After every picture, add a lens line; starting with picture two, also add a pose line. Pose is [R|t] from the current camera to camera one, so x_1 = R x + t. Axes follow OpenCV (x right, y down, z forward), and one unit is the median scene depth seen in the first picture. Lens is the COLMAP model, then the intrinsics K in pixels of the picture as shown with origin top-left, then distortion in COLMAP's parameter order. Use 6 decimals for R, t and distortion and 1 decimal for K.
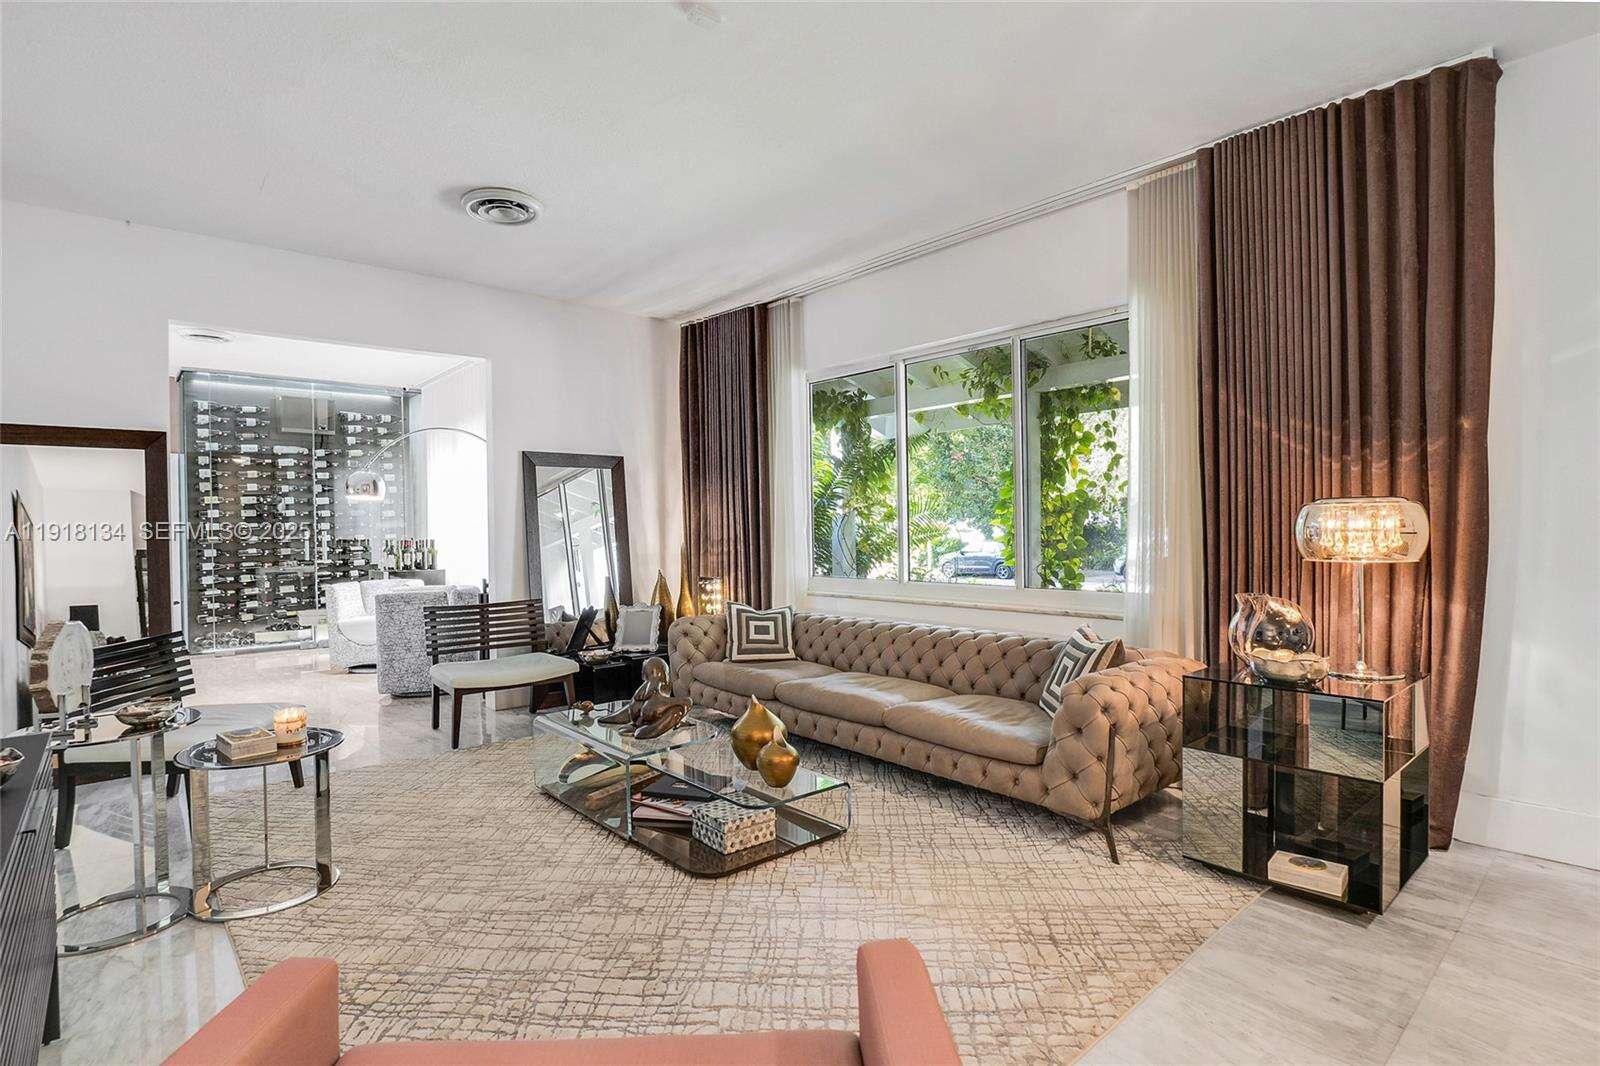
lens RADIAL K [[804.4, 0, 824.1], [0, 804.4, 533.5], [0, 0, 1]] dist [-0.001594, 0.000213]
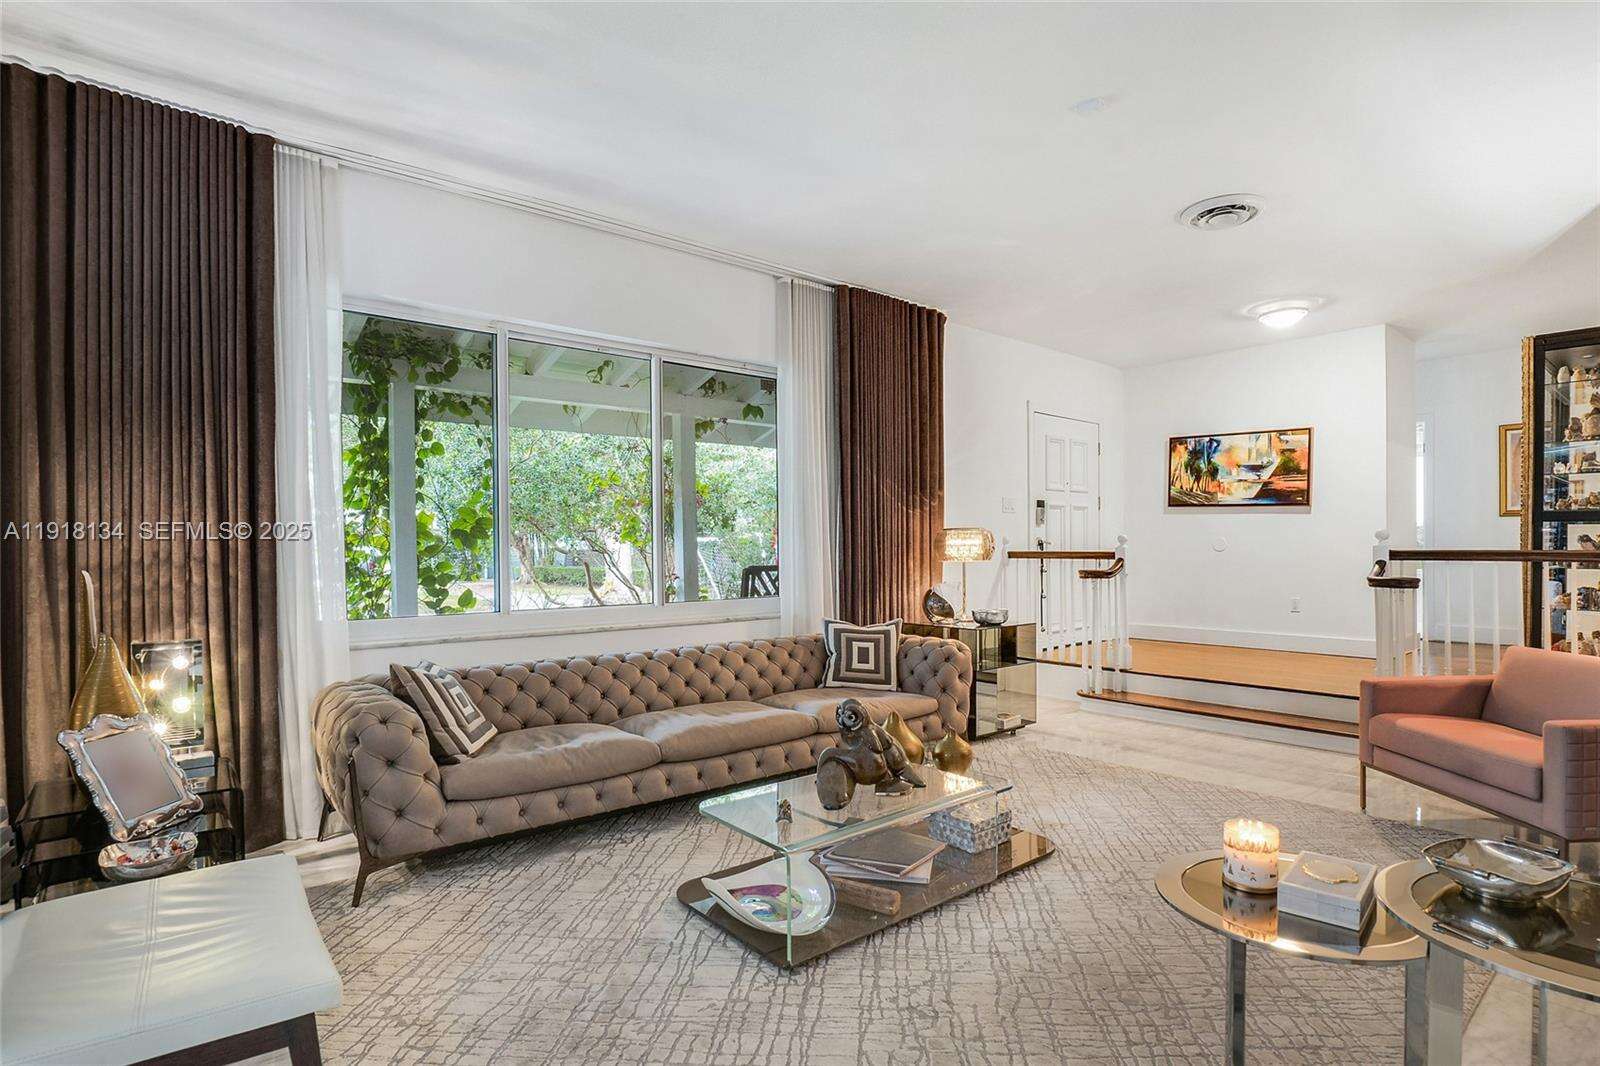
lens RADIAL K [[804.4, 0, 824.1], [0, 804.4, 533.5], [0, 0, 1]] dist [-0.001594, 0.000213]
pose [[0.045287, 0.021302, 0.998747, -0.962867], [0.014454, 0.999654, -0.021976, 0.007835], [-0.998869, 0.015431, 0.044963, 0.948425]]
